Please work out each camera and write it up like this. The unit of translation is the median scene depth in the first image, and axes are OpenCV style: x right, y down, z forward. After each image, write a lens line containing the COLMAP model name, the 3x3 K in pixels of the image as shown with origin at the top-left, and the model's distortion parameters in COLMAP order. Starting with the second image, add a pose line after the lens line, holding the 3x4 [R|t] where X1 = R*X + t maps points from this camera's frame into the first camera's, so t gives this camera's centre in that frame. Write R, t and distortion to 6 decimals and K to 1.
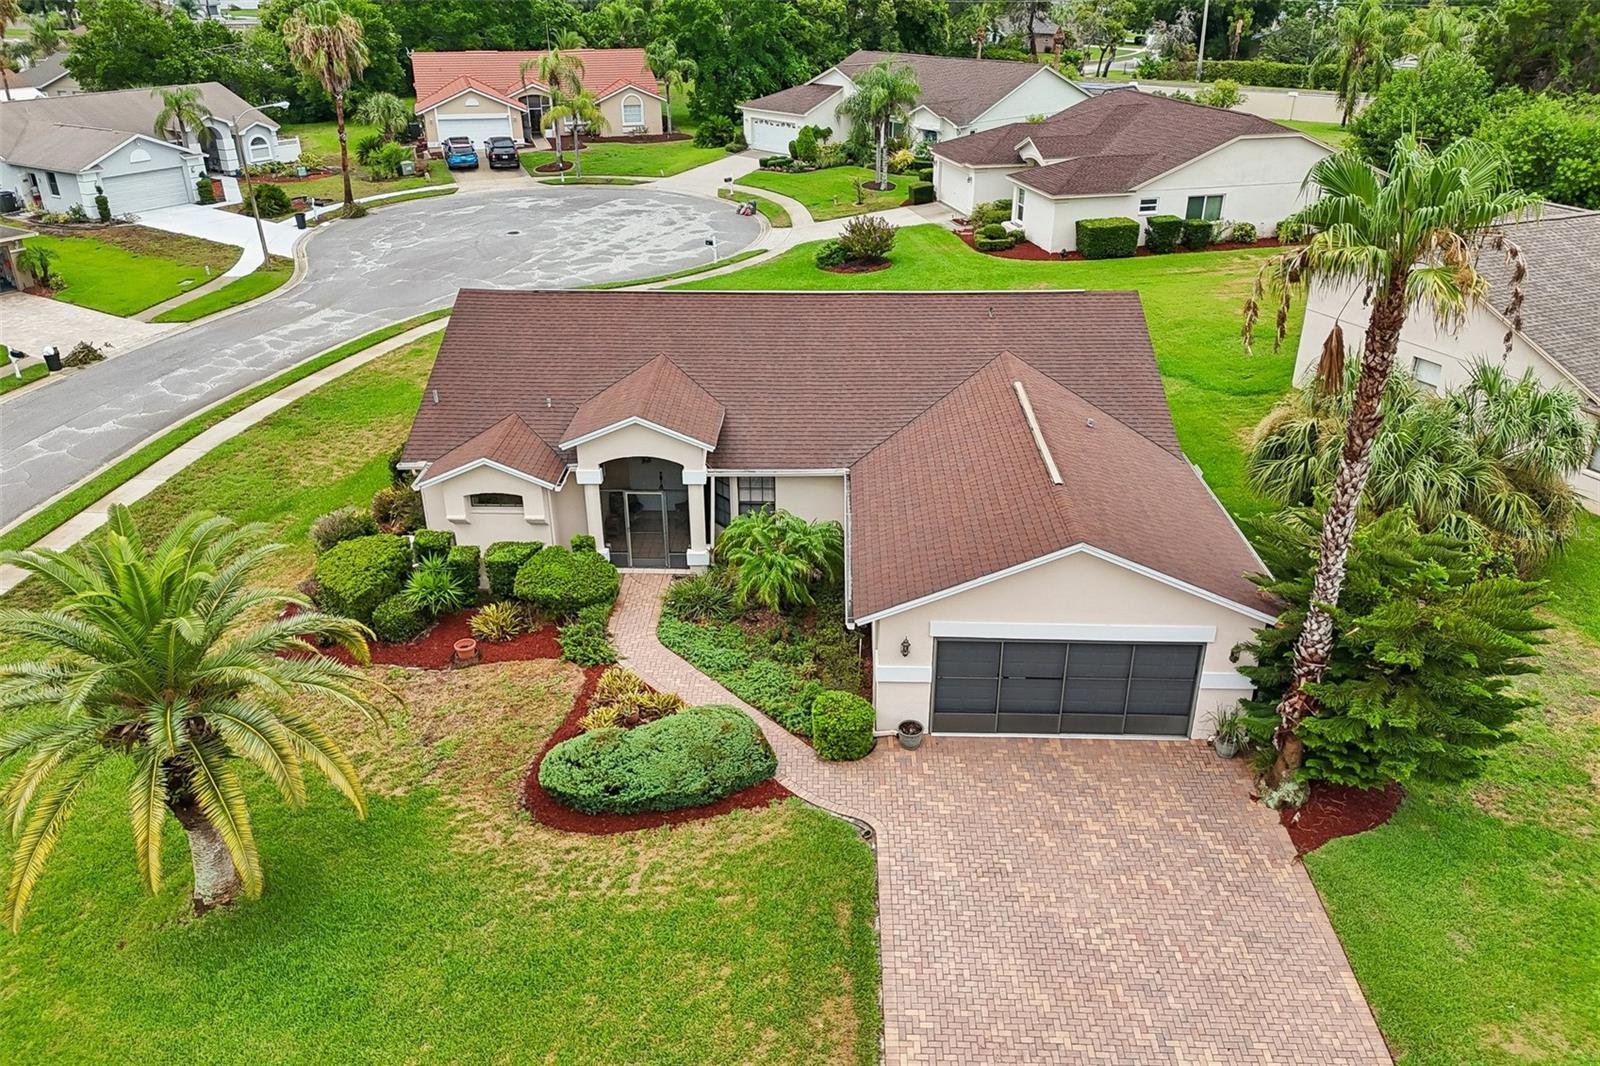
lens RADIAL K [[1181.7, 0, 801.7], [0, 1181.7, 541.6], [0, 0, 1]] dist [0.072666, -0.068340]
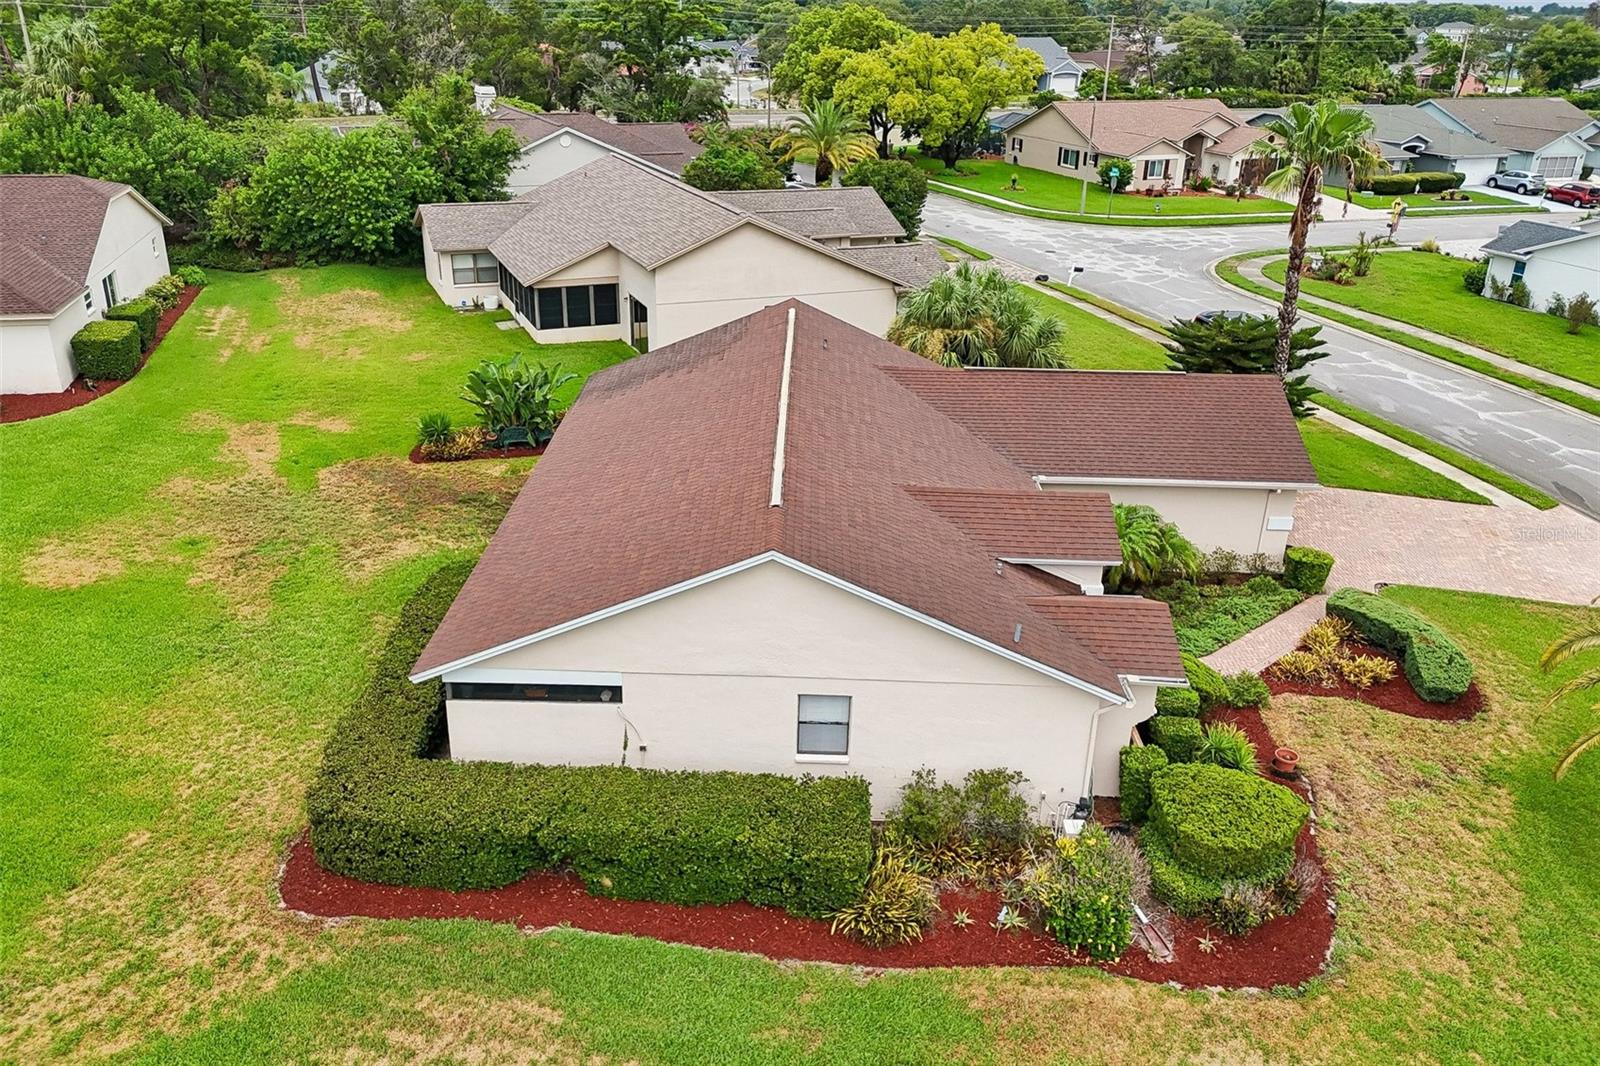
lens RADIAL K [[1221.2, 0, 792.8], [0, 1221.2, 539.0], [0, 0, 1]] dist [0.076380, -0.074225]
pose [[-0.016390, -0.401860, 0.915554, -0.501630], [0.419930, 0.828239, 0.371052, -0.261587], [-0.907409, 0.390550, 0.155179, 0.527872]]
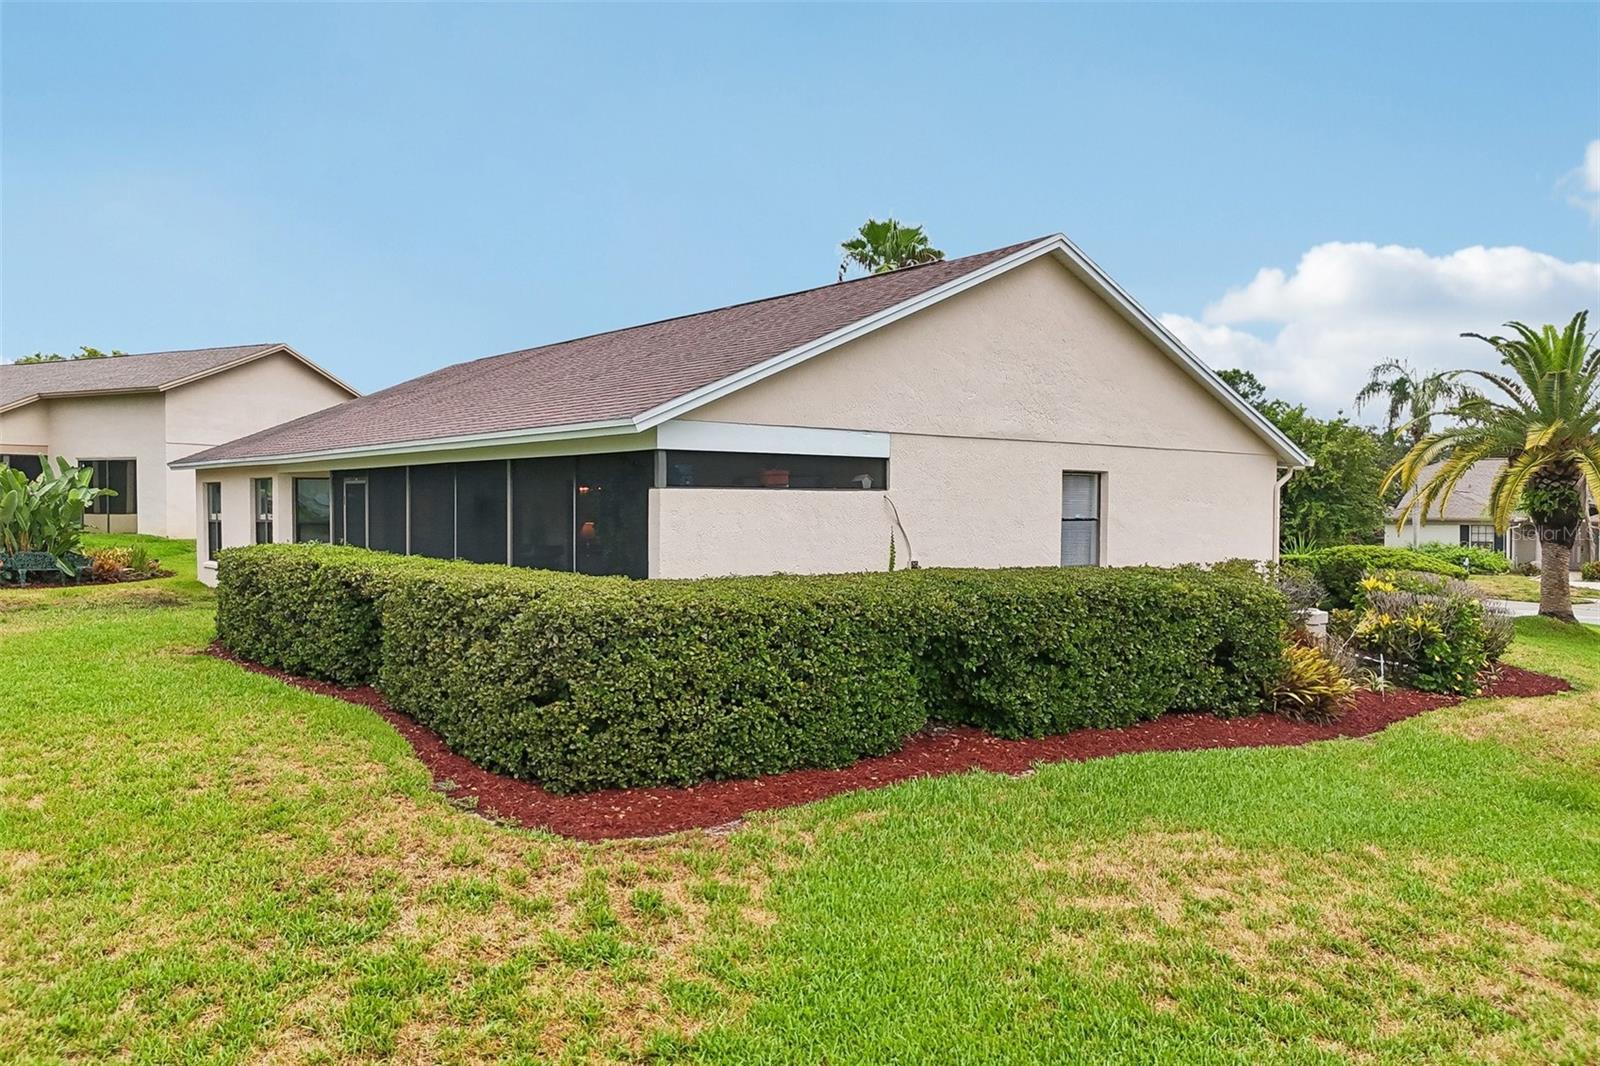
lens RADIAL K [[1183.9, 0, 793.0], [0, 1183.9, 528.5], [0, 0, 1]] dist [0.081103, -0.061479]
pose [[-0.657798, -0.015232, 0.753040, -0.333887], [0.331319, 0.892019, 0.307457, -0.169709], [-0.676410, 0.451741, -0.581722, 0.819479]]
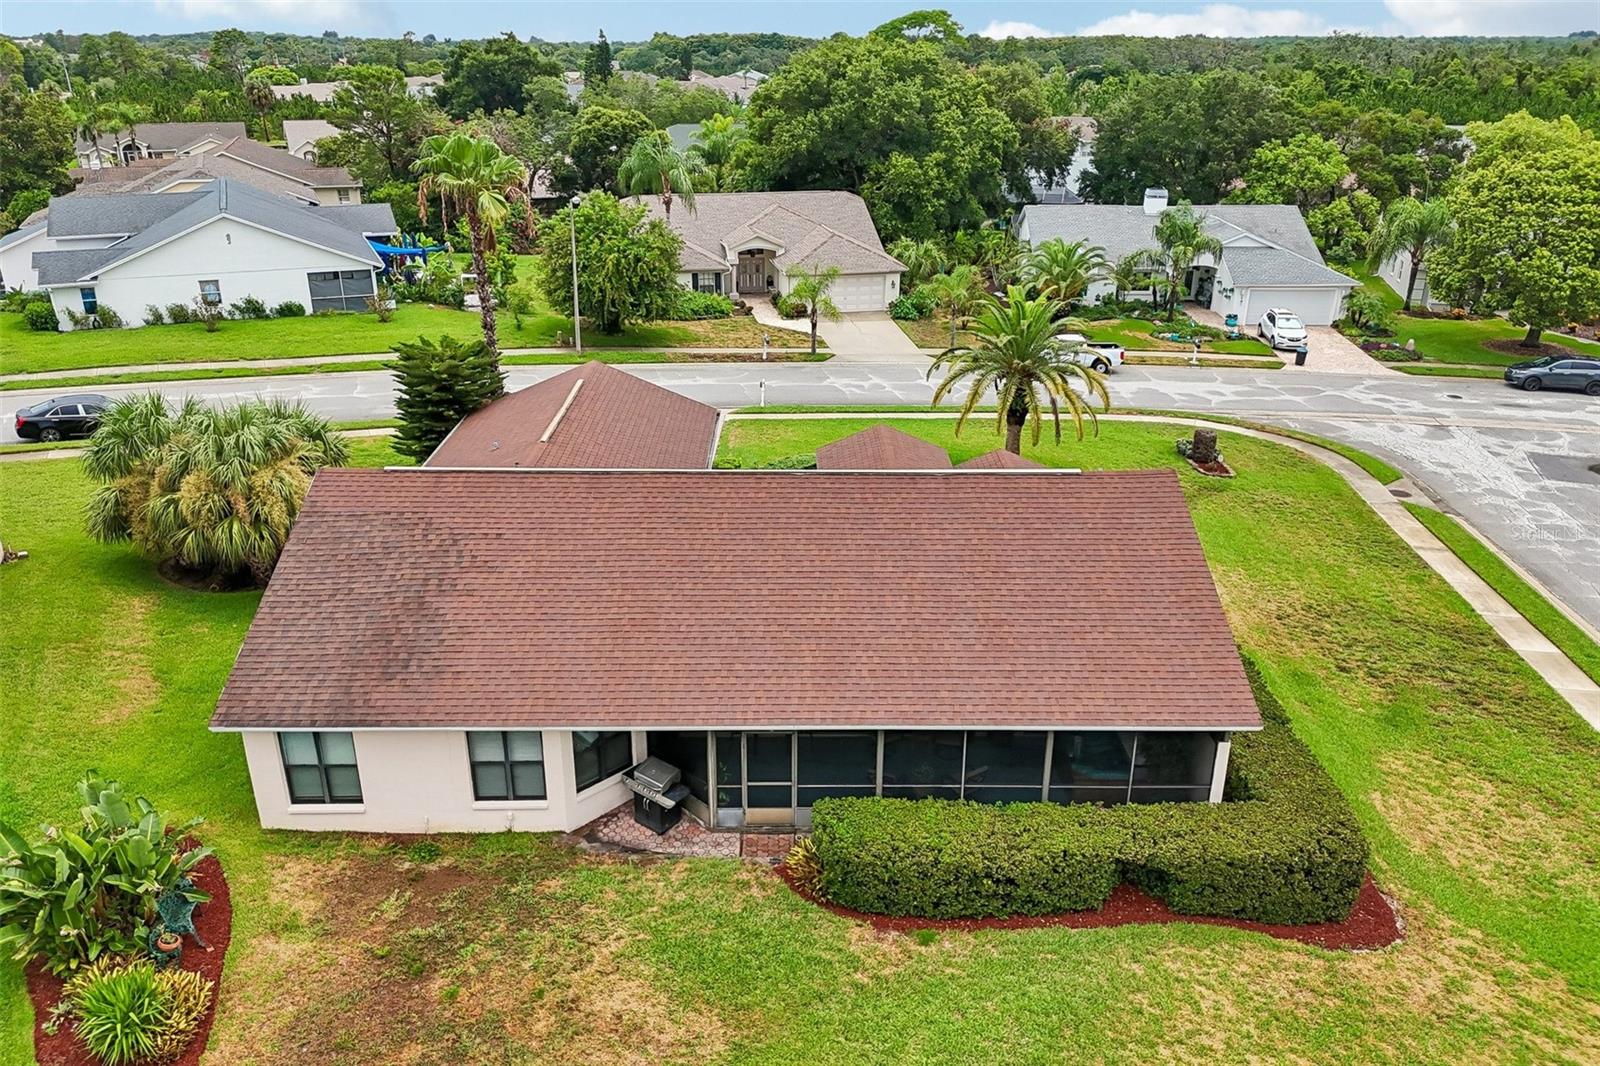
lens RADIAL K [[1181.7, 0, 801.7], [0, 1181.7, 541.6], [0, 0, 1]] dist [0.072666, -0.068340]
pose [[-0.999262, 0.016981, -0.034467, -0.007034], [-0.014911, 0.655366, 0.755164, -0.456280], [0.035412, 0.755121, -0.654629, 0.911581]]
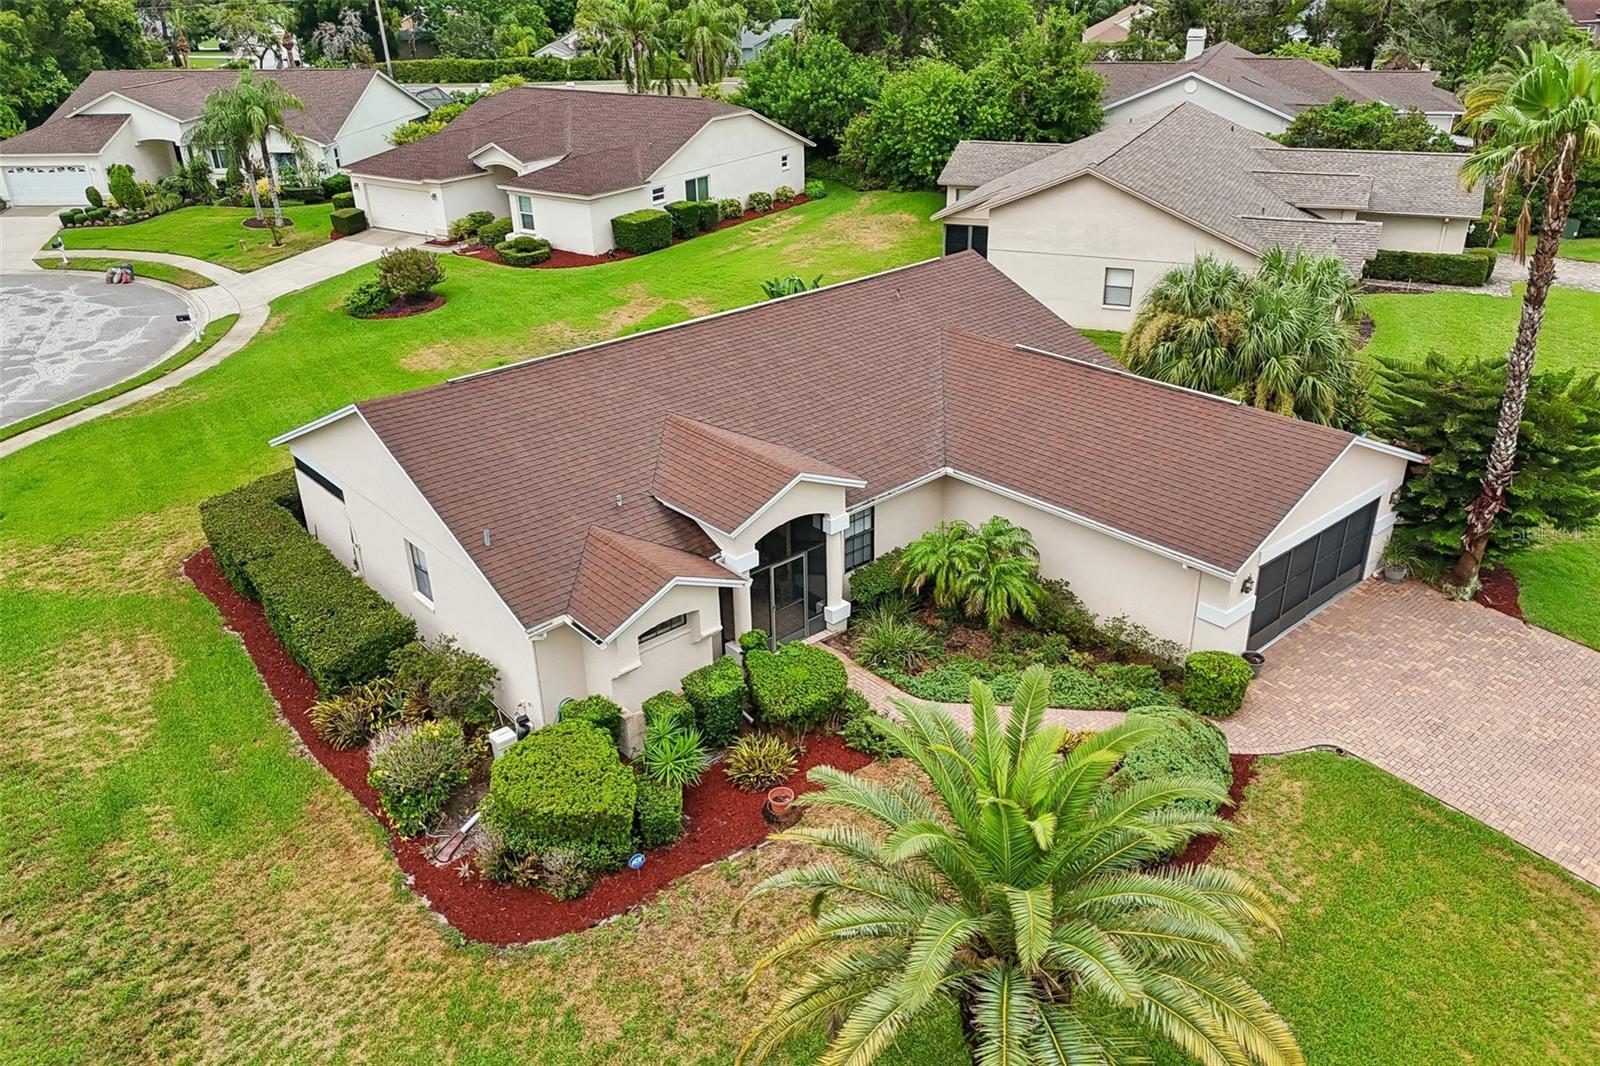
lens RADIAL K [[1190.9, 0, 802.2], [0, 1190.9, 554.1], [0, 0, 1]] dist [0.072362, -0.064975]
pose [[0.730805, -0.321182, 0.602301, -0.328959], [0.319185, 0.940764, 0.114385, -0.072365], [-0.603361, 0.108652, 0.790032, 0.157370]]
